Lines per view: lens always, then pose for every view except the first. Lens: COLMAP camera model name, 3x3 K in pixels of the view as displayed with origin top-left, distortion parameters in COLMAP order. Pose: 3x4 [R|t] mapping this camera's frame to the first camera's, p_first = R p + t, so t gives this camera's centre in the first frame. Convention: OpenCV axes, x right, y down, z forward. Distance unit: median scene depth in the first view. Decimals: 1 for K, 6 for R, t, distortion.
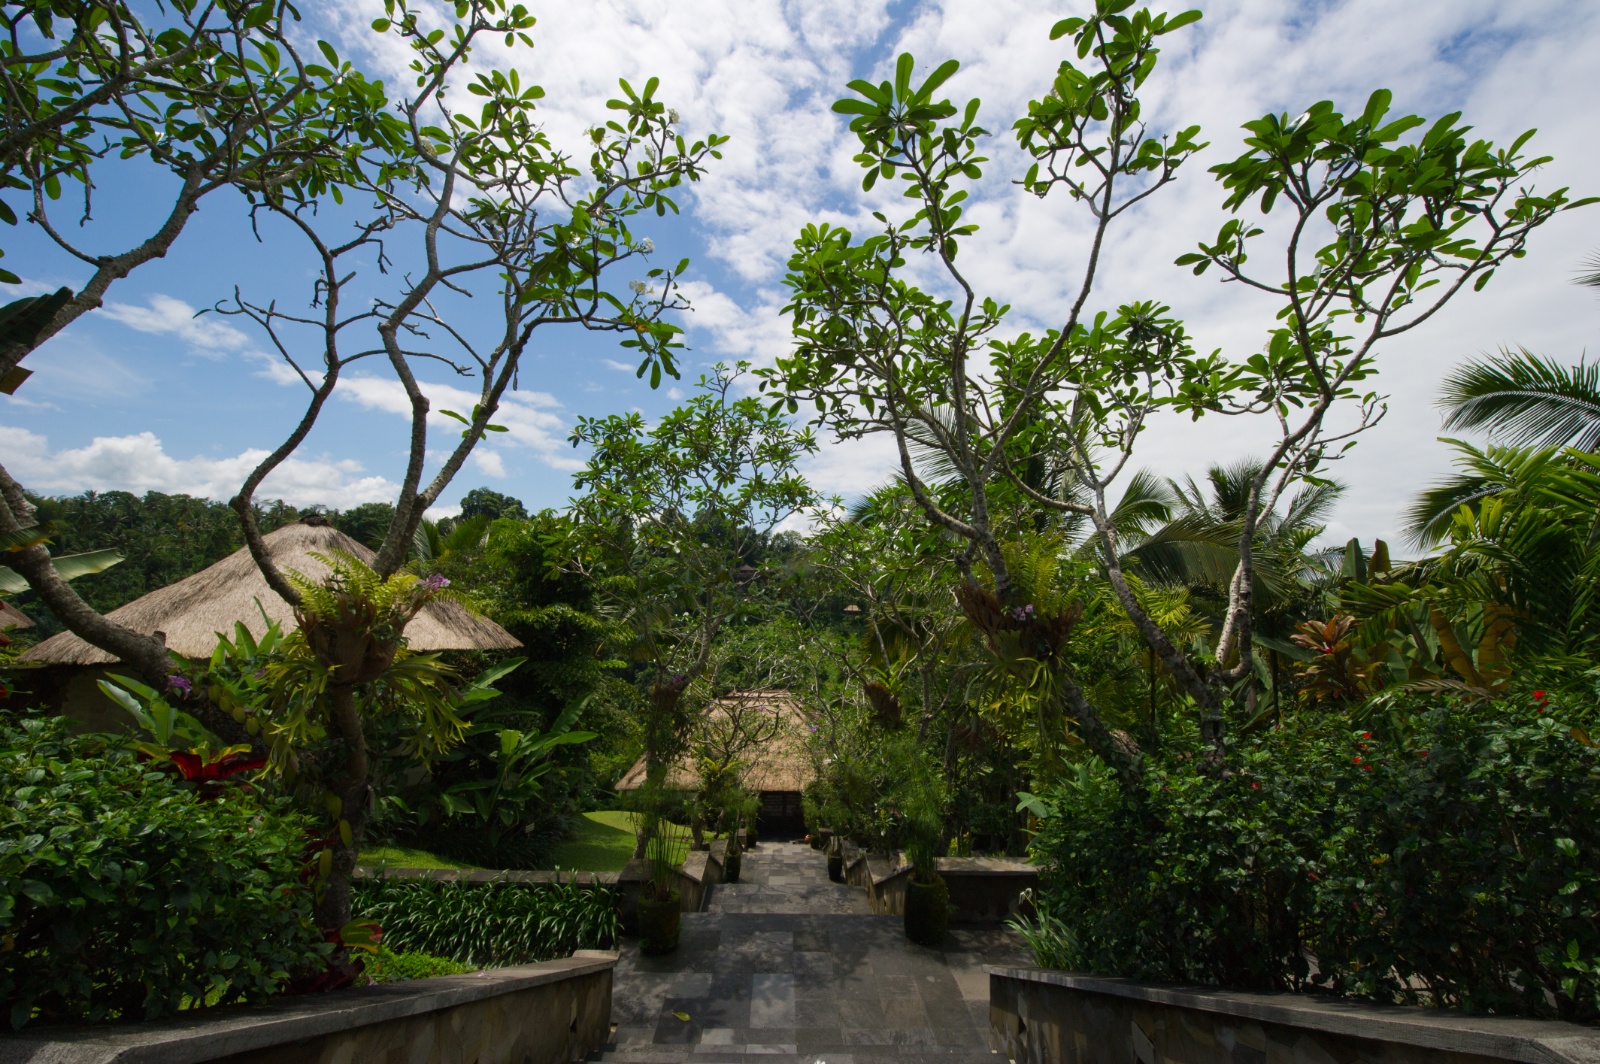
lens RADIAL K [[640.7, 0, 803.2], [0, 640.7, 533.9], [0, 0, 1]] dist [-0.010620, -0.004133]
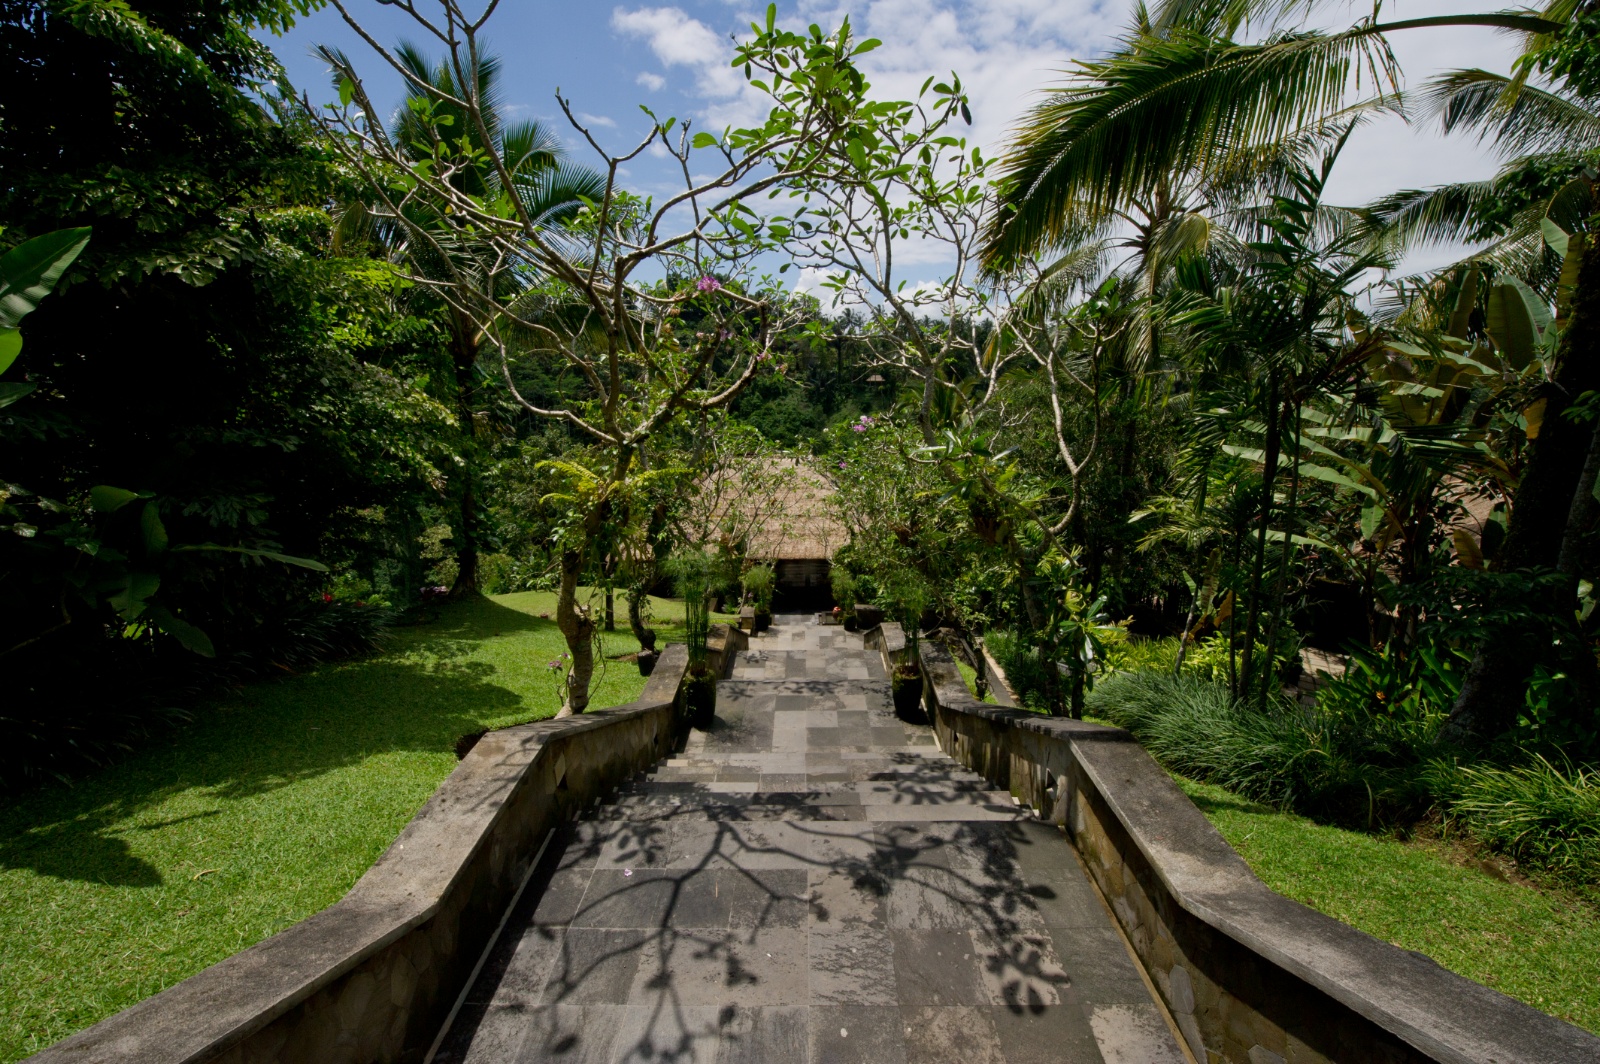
lens RADIAL K [[640.7, 0, 803.2], [0, 640.7, 533.9], [0, 0, 1]] dist [-0.010620, -0.004133]
pose [[0.999350, -0.013123, -0.033588, -0.007581], [0.023613, 0.942113, 0.334463, 0.119872], [0.027255, -0.335039, 0.941810, 0.293866]]
